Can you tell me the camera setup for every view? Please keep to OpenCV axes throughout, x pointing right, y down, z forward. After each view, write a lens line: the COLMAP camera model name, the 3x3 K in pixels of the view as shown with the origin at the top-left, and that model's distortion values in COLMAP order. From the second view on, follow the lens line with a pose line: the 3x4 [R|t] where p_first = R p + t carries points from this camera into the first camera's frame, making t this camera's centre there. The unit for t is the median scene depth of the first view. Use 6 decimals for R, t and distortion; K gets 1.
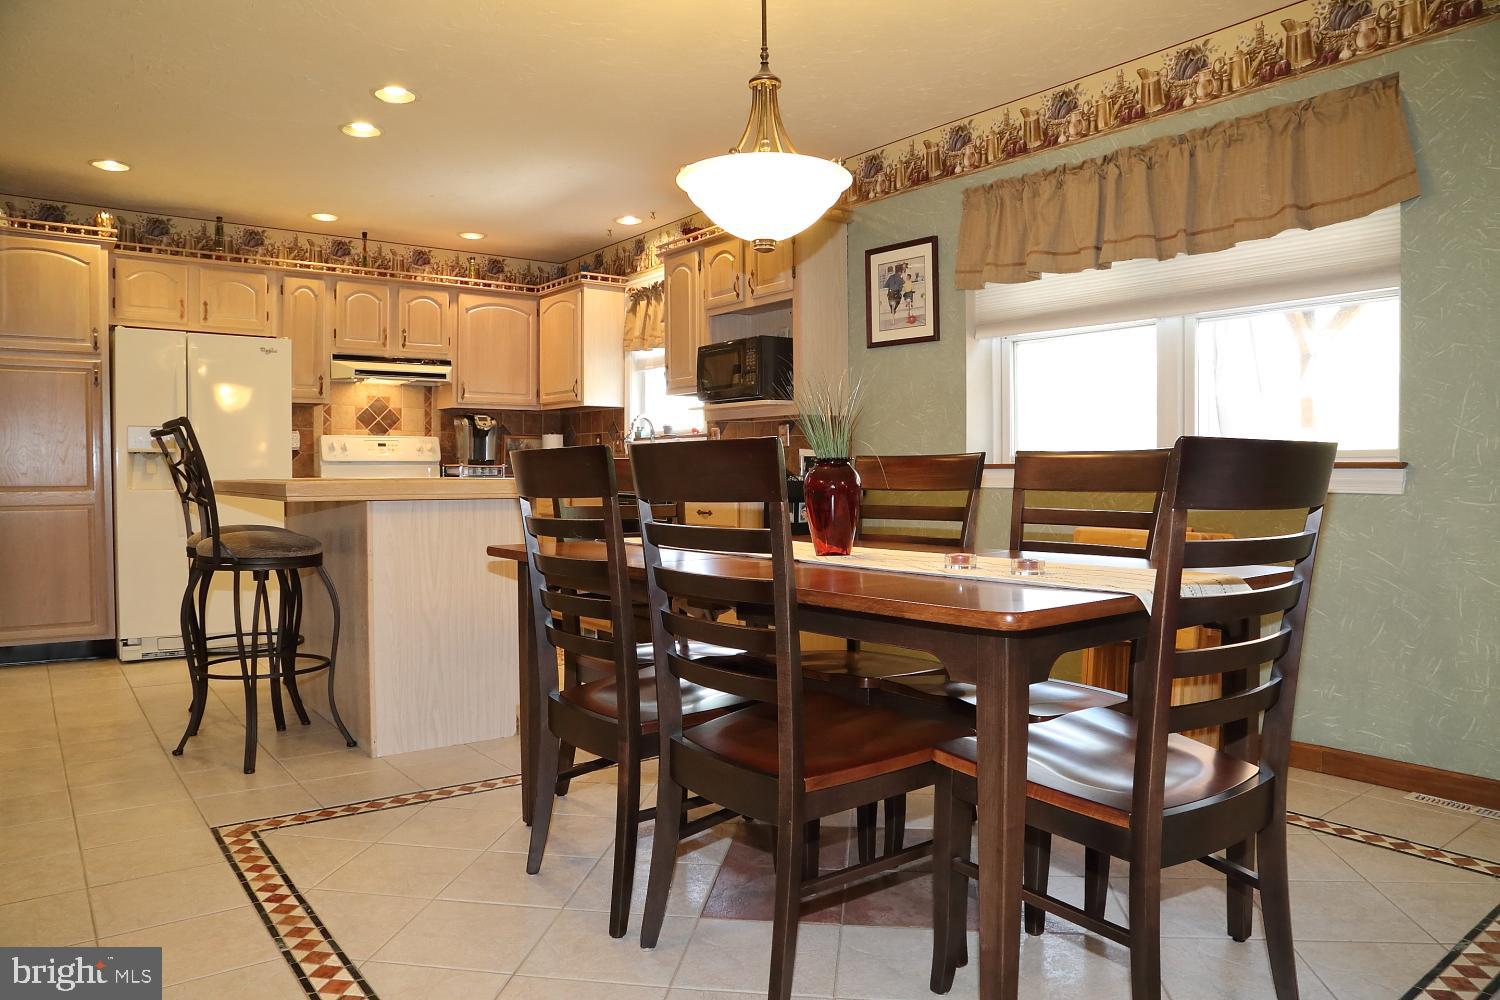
lens RADIAL K [[1023.9, 0, 751.3], [0, 1023.9, 503.8], [0, 0, 1]] dist [-0.126662, 0.080061]
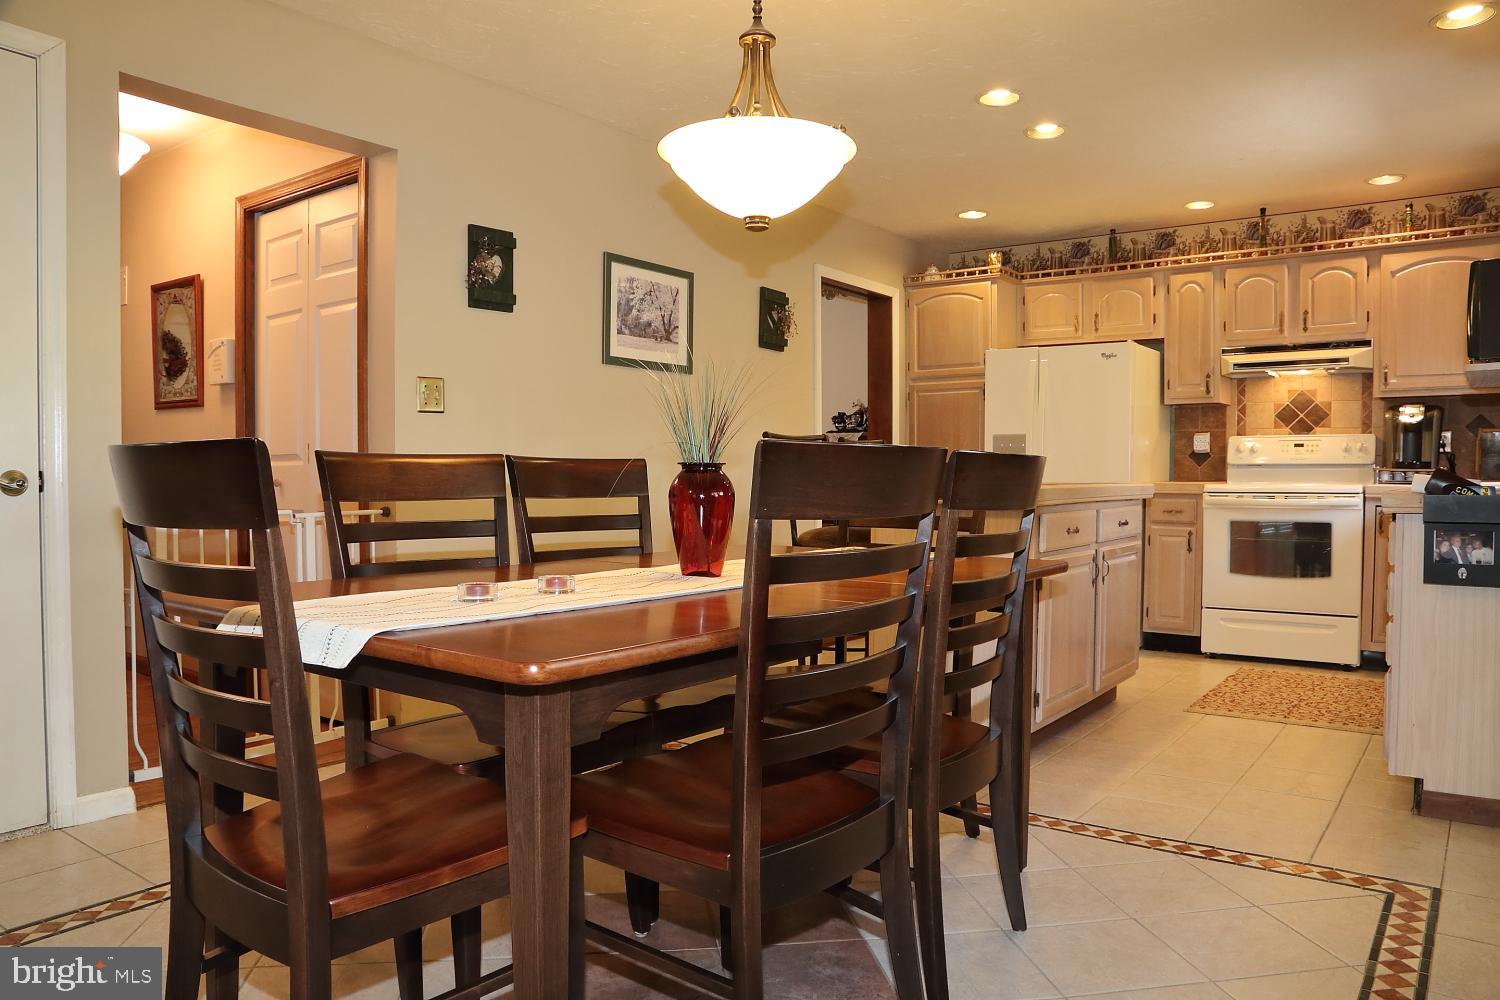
lens RADIAL K [[1051.8, 0, 750.2], [0, 1051.8, 507.0], [0, 0, 1]] dist [-0.120829, 0.080538]
pose [[0.275101, 0.031905, -0.960886, 0.363257], [-0.029776, 0.999252, 0.024654, -0.012790], [0.960954, 0.021829, 0.275846, 0.304789]]
